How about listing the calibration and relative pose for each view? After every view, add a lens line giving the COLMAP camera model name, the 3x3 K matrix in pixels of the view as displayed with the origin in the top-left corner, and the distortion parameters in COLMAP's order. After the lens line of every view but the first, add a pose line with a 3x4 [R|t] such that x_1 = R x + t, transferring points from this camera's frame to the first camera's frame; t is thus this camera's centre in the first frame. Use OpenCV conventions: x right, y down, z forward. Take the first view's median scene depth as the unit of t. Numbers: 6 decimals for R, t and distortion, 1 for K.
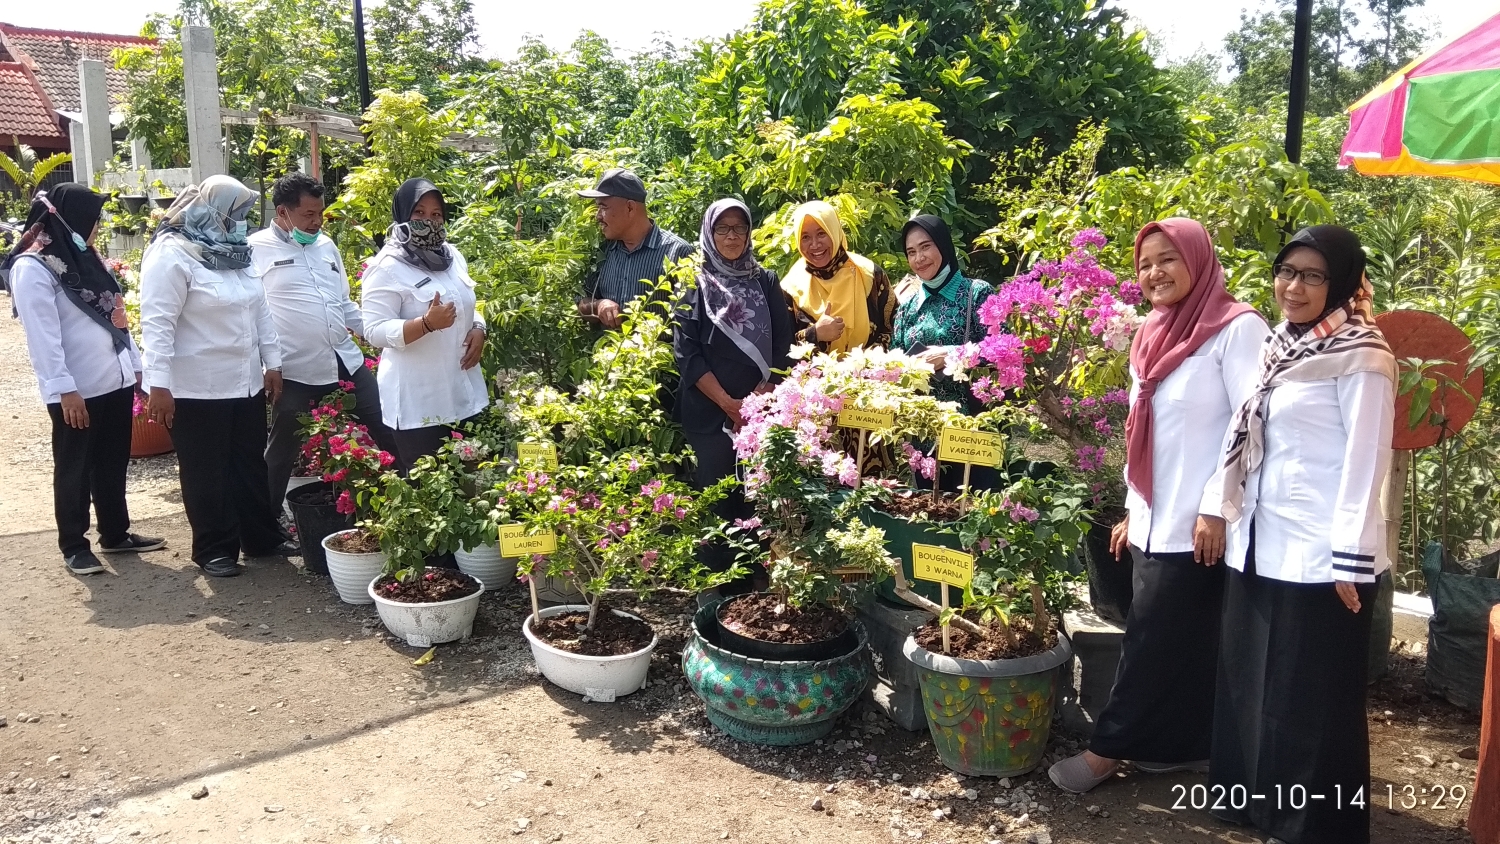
lens RADIAL K [[1167.6, 0, 750.0], [0, 1167.6, 422.0], [0, 0, 1]] dist [0.090573, -0.143995]
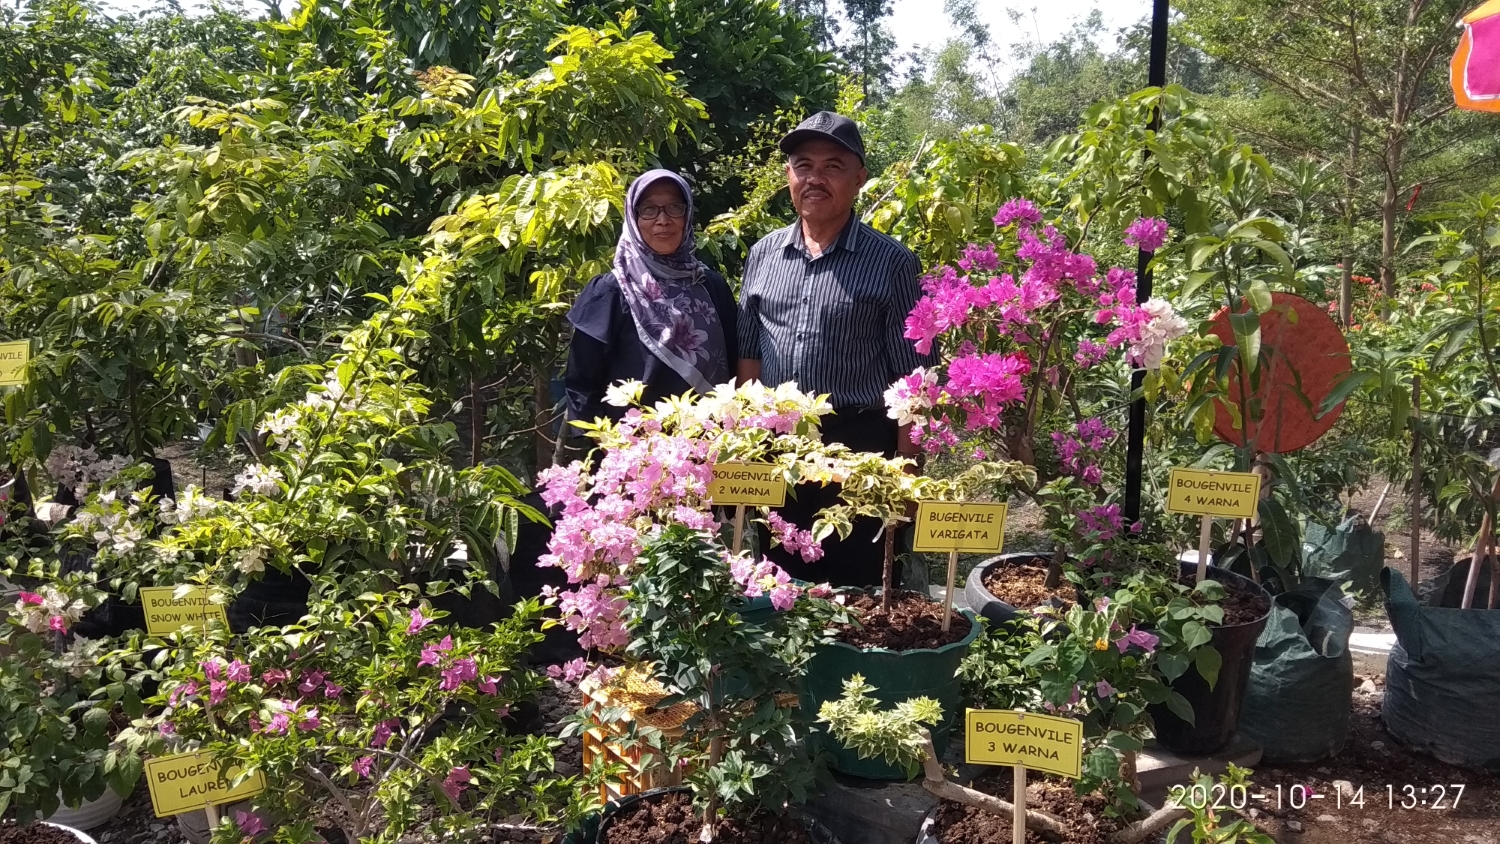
lens RADIAL K [[1167.6, 0, 750.0], [0, 1167.6, 422.0], [0, 0, 1]] dist [0.090573, -0.143995]
pose [[0.921711, -0.085577, 0.378320, -0.141983], [0.084173, 0.996245, 0.020280, -0.052277], [-0.378635, 0.013152, 0.925453, 0.364977]]
